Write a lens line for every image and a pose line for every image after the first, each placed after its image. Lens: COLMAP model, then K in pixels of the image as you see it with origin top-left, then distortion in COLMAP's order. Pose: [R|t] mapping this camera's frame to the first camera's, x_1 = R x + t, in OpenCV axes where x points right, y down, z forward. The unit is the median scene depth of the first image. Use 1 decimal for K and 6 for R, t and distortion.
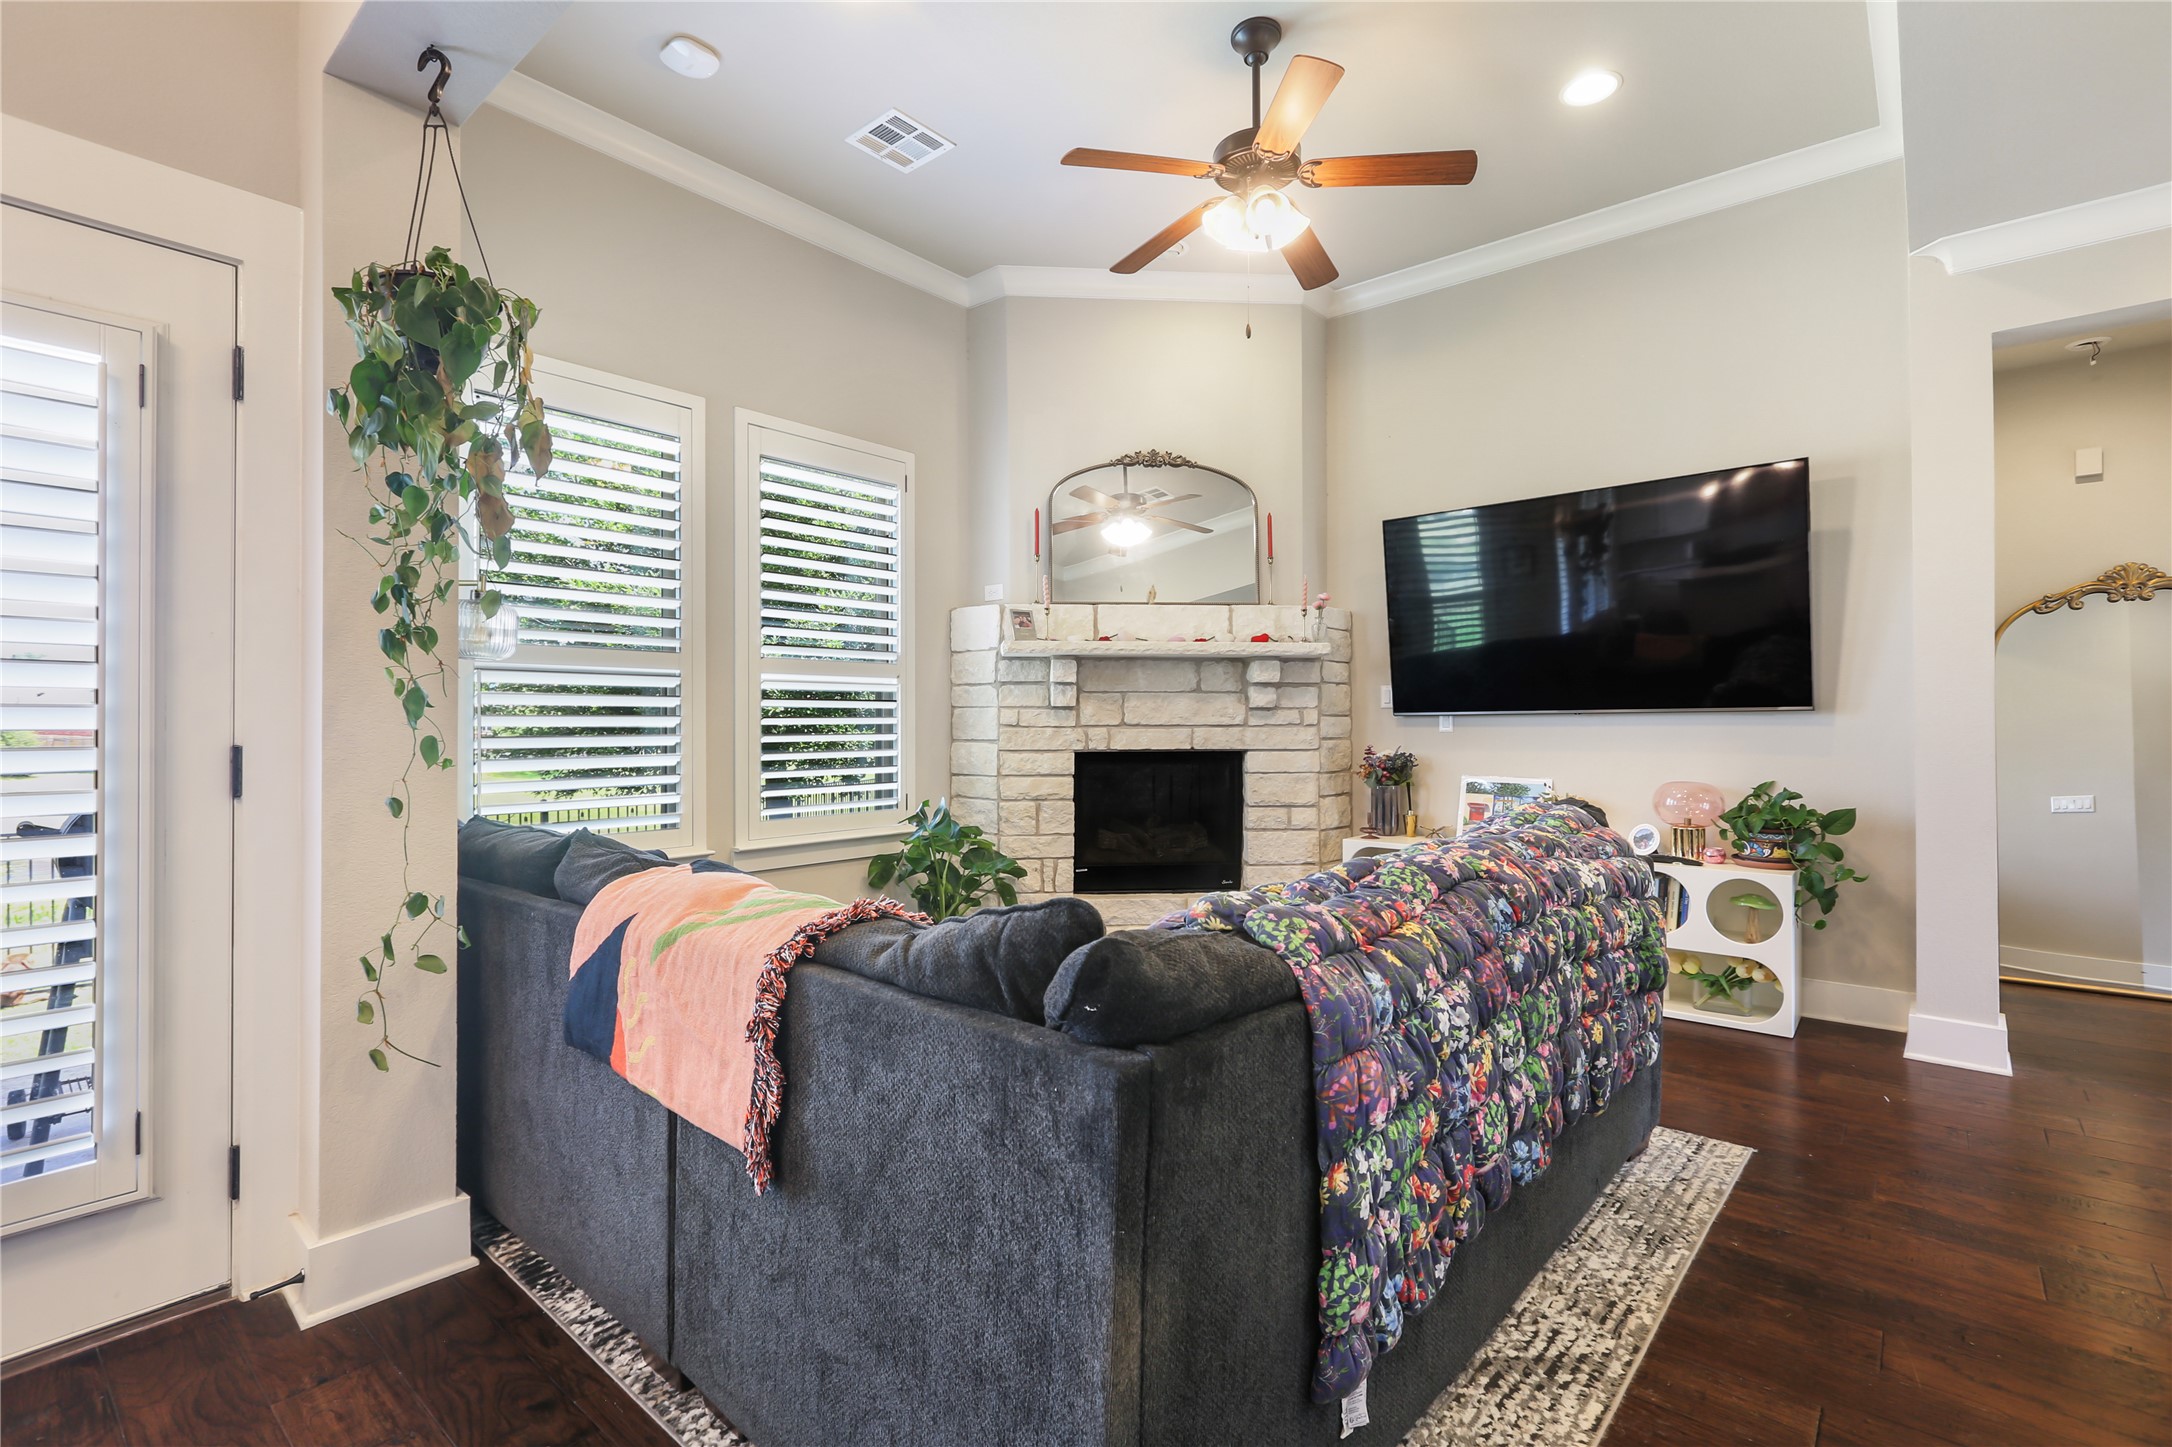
lens RADIAL K [[1003.6, 0, 1079.2], [0, 1003.6, 715.0], [0, 0, 1]] dist [0.002666, -0.000238]
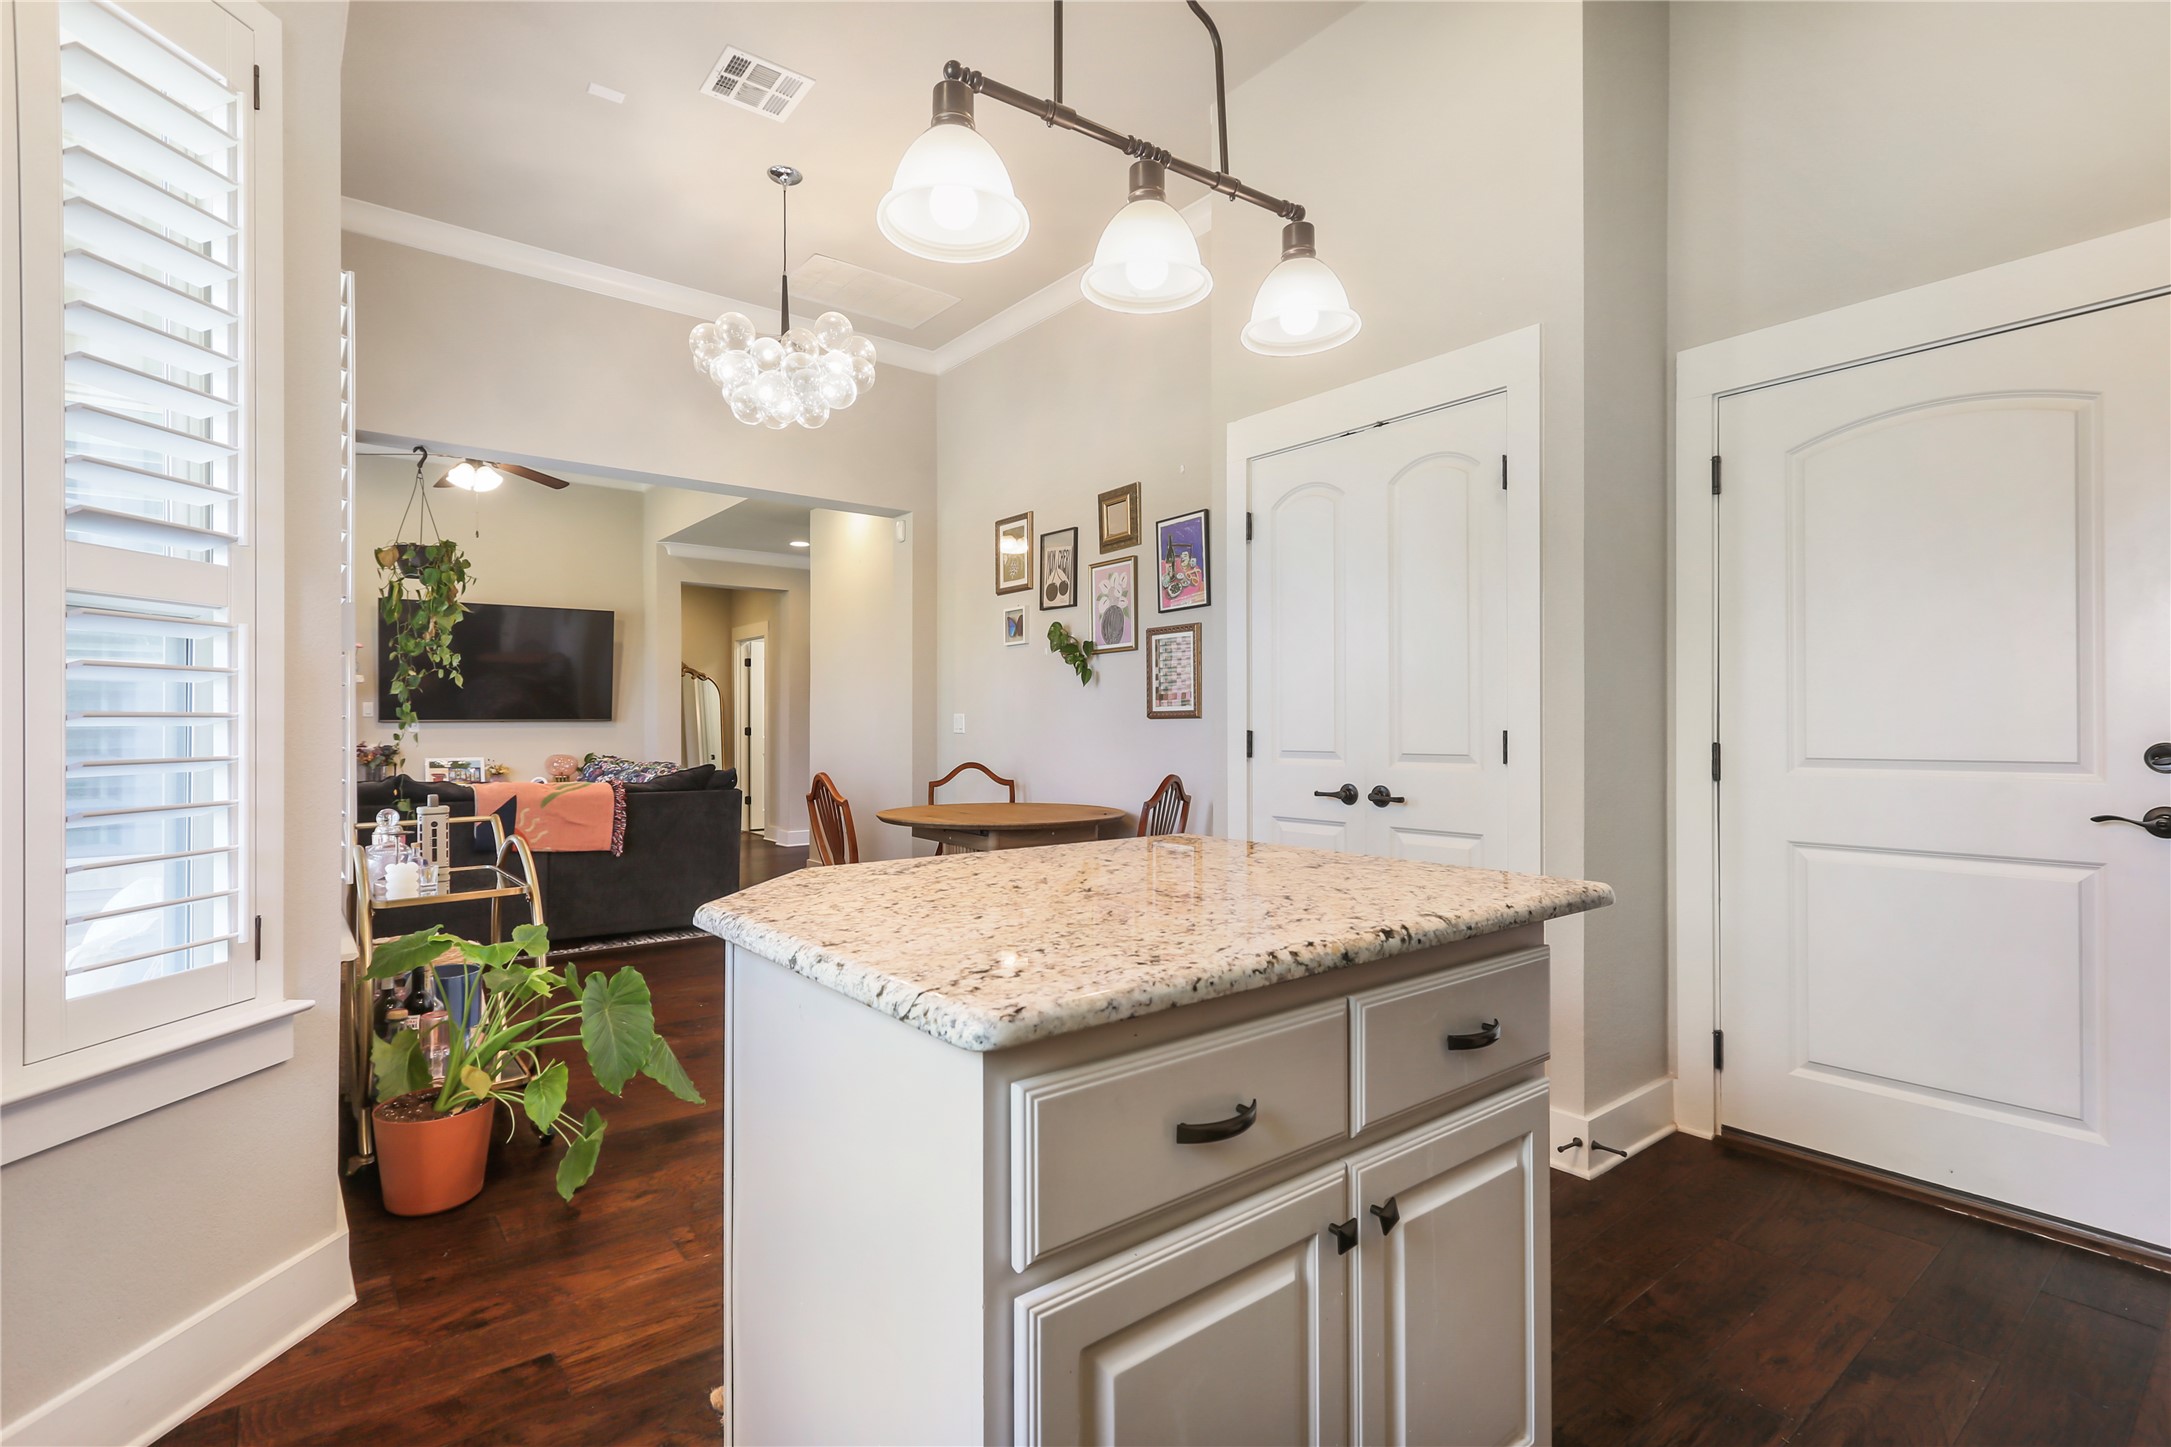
lens RADIAL K [[1008.1, 0, 1088.8], [0, 1008.1, 729.3], [0, 0, 1]] dist [0.001922, -0.000040]
pose [[0.181622, -0.003620, 0.983362, -1.268631], [-0.005907, 0.999971, 0.004772, -0.002736], [-0.983351, -0.006675, 0.181596, -0.468982]]
